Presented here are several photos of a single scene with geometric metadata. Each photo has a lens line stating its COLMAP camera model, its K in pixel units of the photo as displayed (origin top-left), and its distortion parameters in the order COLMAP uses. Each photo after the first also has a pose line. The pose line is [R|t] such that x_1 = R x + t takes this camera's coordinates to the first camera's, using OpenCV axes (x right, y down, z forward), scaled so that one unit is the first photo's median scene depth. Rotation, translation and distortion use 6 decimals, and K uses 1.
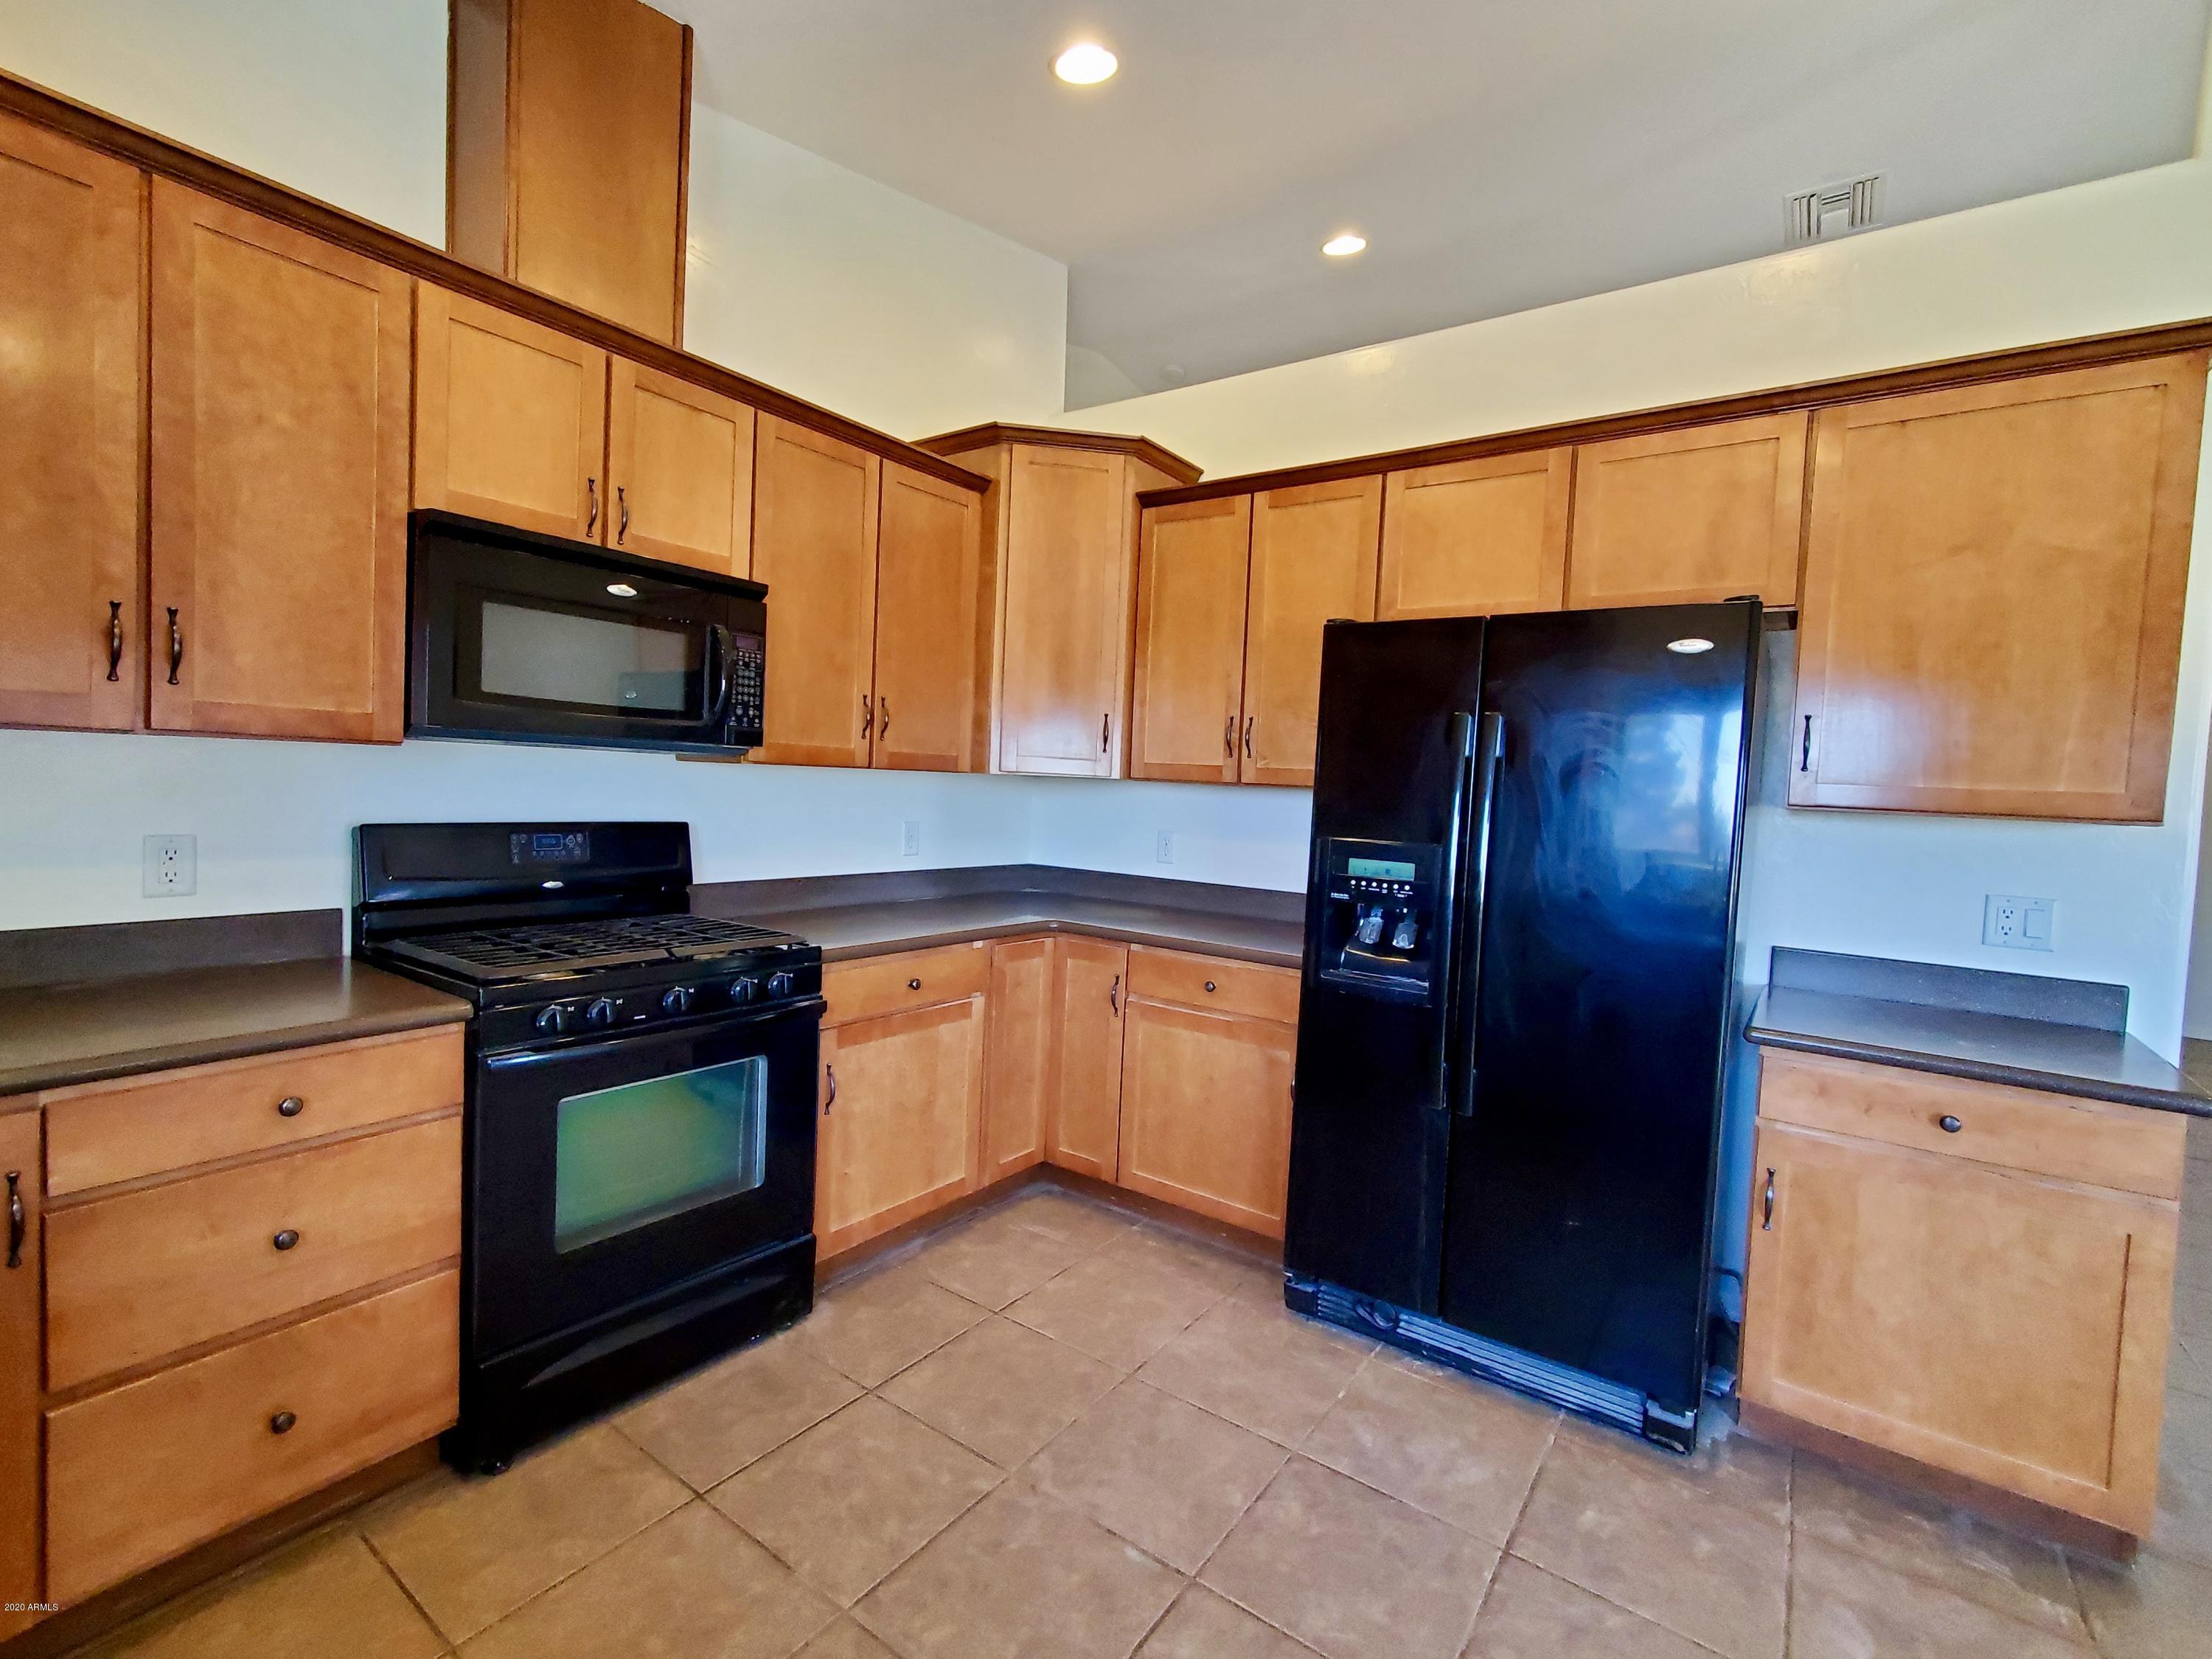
lens RADIAL K [[1000.0, 0, 1126.5], [0, 1000.0, 815.5], [0, 0, 1]] dist [0.029680, 0.001034]
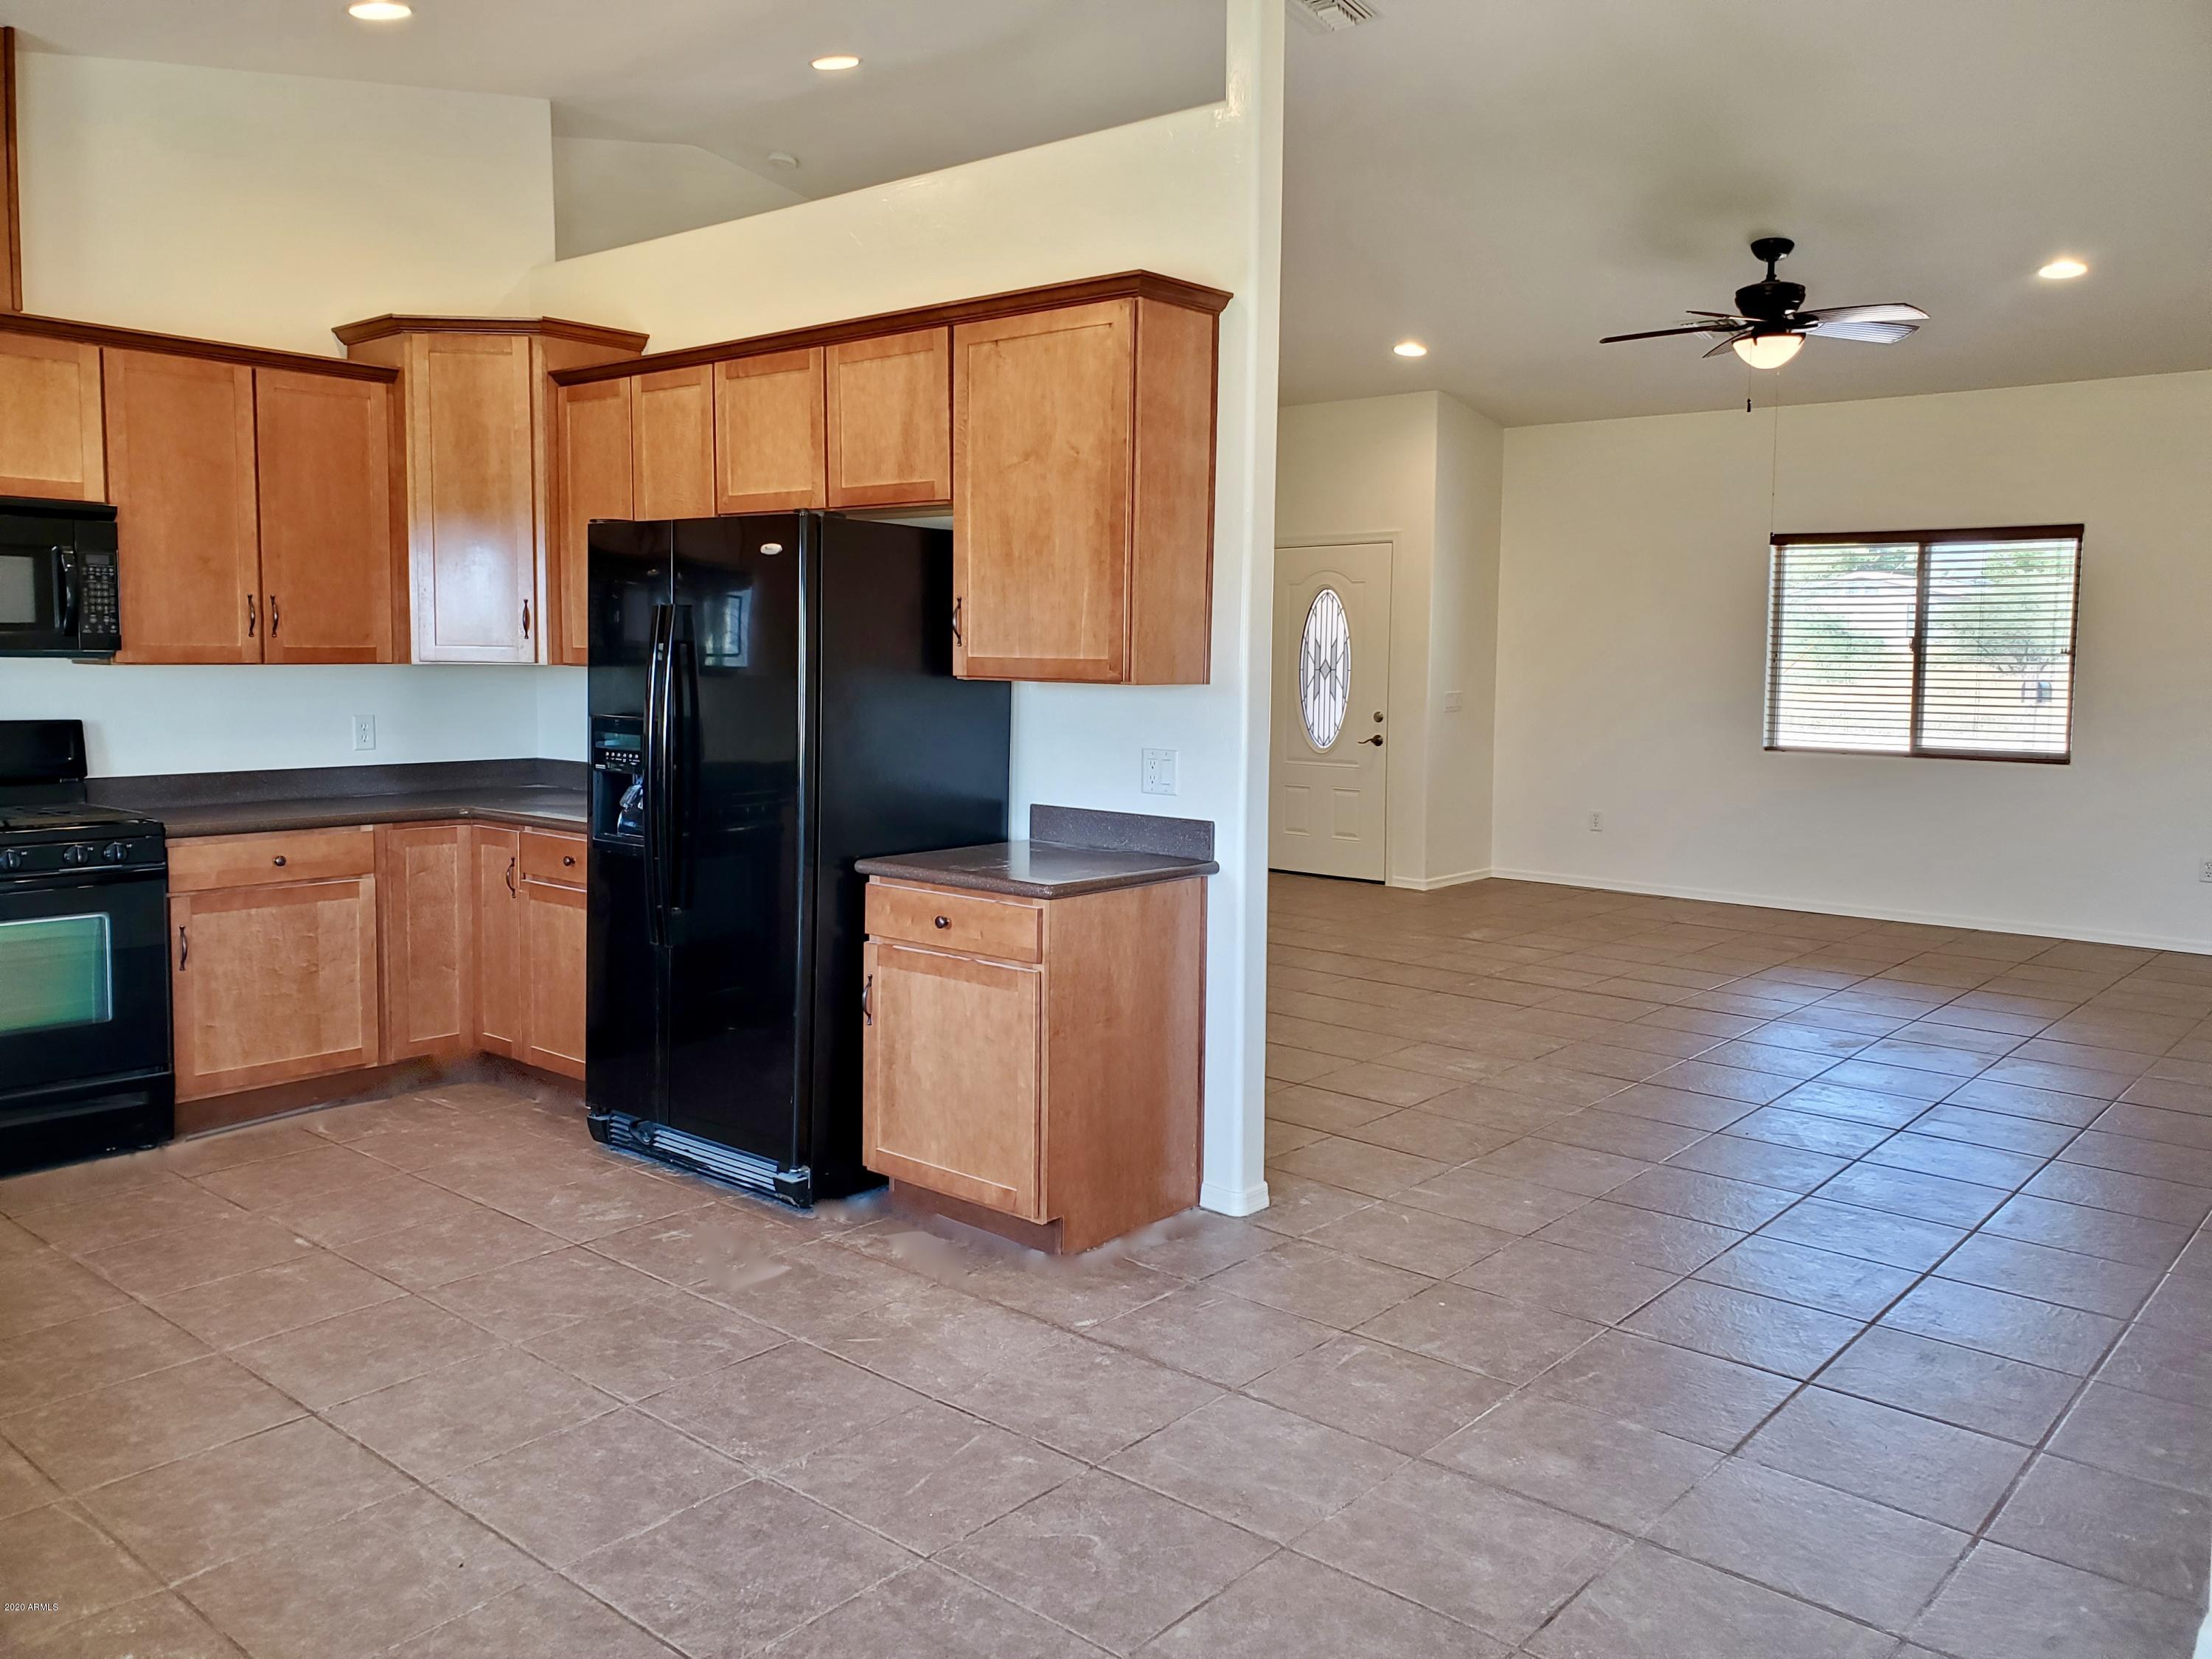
lens RADIAL K [[1713.6, 0, 1045.3], [0, 1713.6, 747.0], [0, 0, 1]] dist [0.086028, -0.026749]
pose [[0.991738, -0.027872, -0.125212, 0.891401], [0.030765, 0.999301, 0.021237, 0.030304], [0.124533, -0.024914, 0.991903, -0.807603]]
